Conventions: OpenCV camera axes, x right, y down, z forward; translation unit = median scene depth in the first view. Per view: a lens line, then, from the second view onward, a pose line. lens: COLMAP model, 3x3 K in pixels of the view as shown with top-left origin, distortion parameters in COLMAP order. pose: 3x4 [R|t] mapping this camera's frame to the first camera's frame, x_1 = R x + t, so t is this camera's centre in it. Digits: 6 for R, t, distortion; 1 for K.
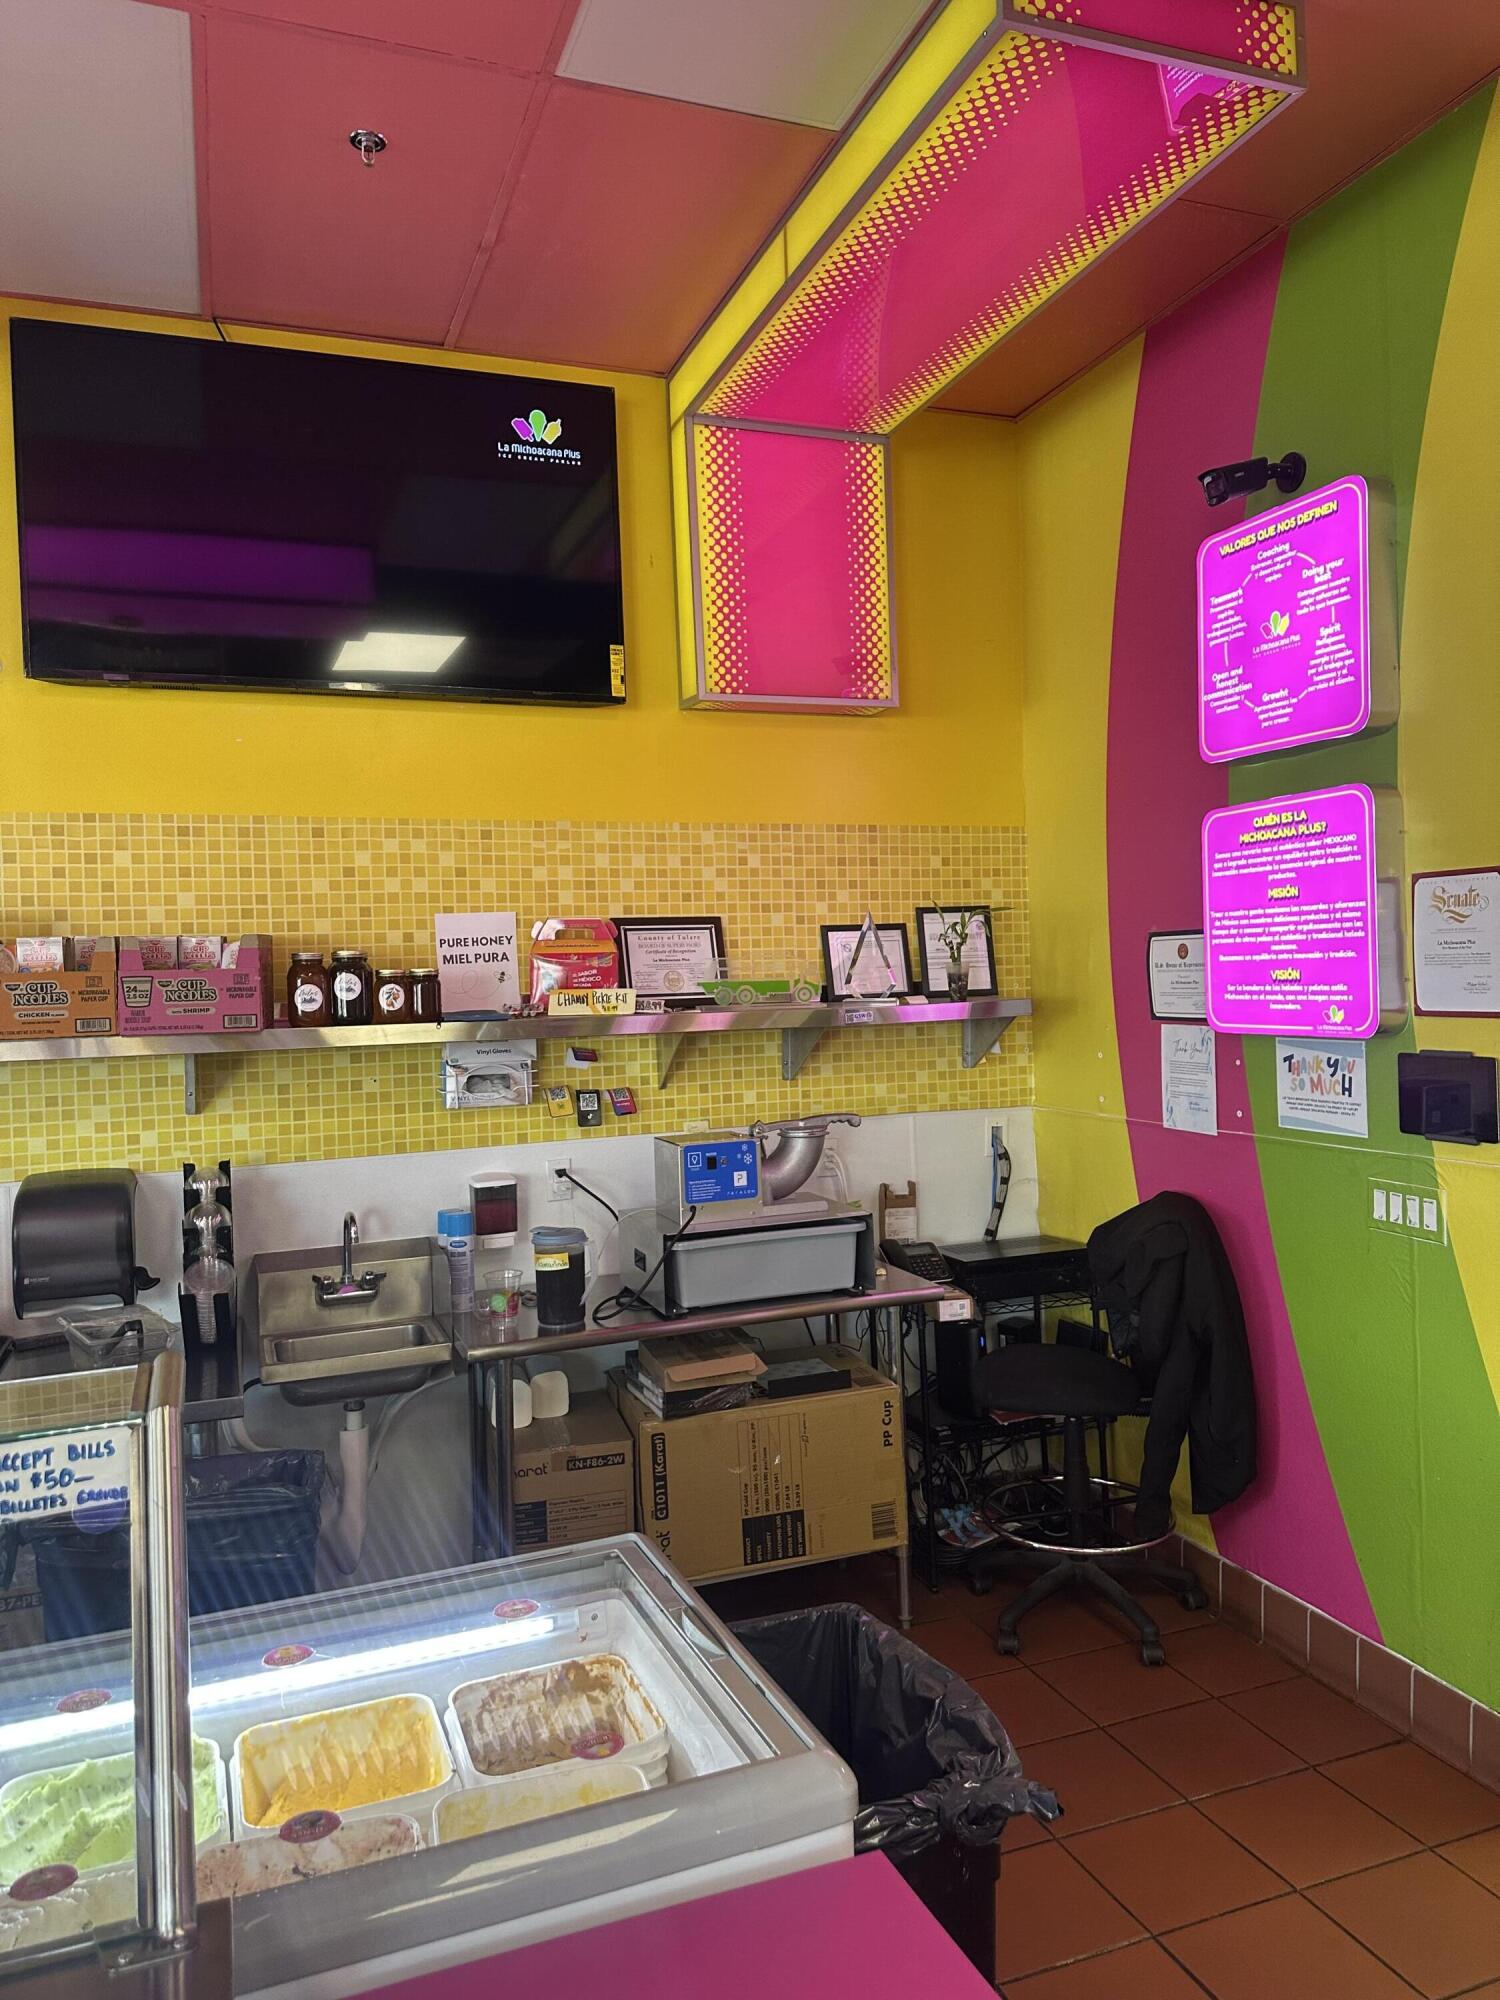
lens RADIAL K [[1419.1, 0, 747.9], [0, 1419.1, 990.2], [0, 0, 1]] dist [0.050513, -0.064275]
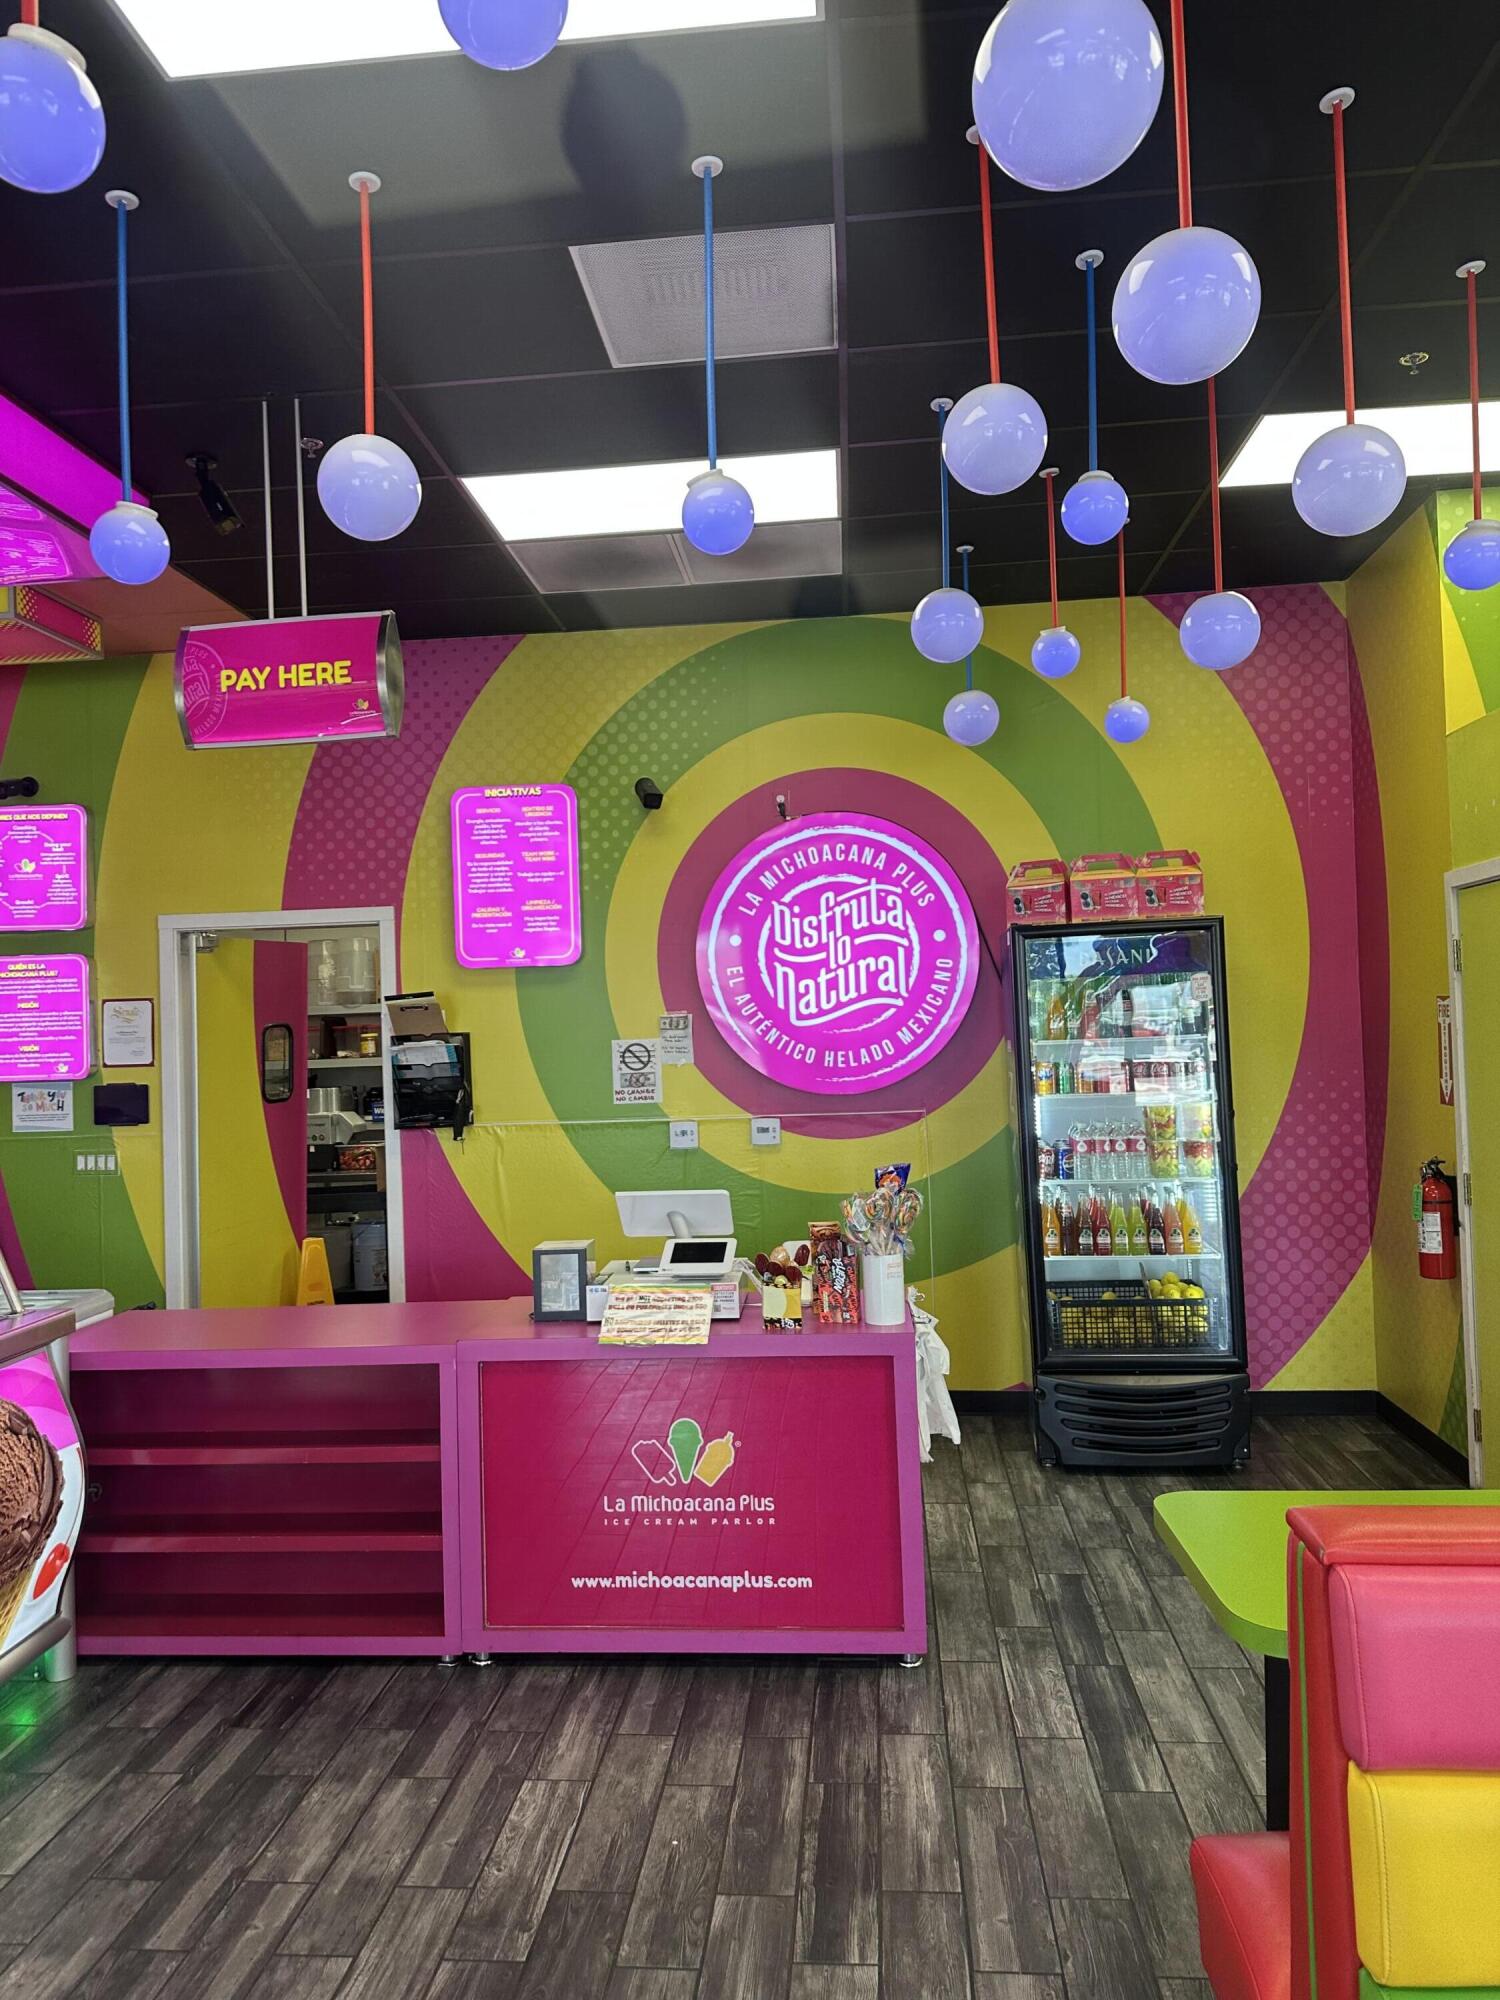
lens RADIAL K [[1419.1, 0, 747.9], [0, 1419.1, 990.2], [0, 0, 1]] dist [0.050513, -0.064275]
pose [[0.439037, 0.047156, 0.897230, -0.960852], [0.024987, 0.997595, -0.064658, 0.061517], [-0.898121, 0.050806, 0.436803, -0.730838]]
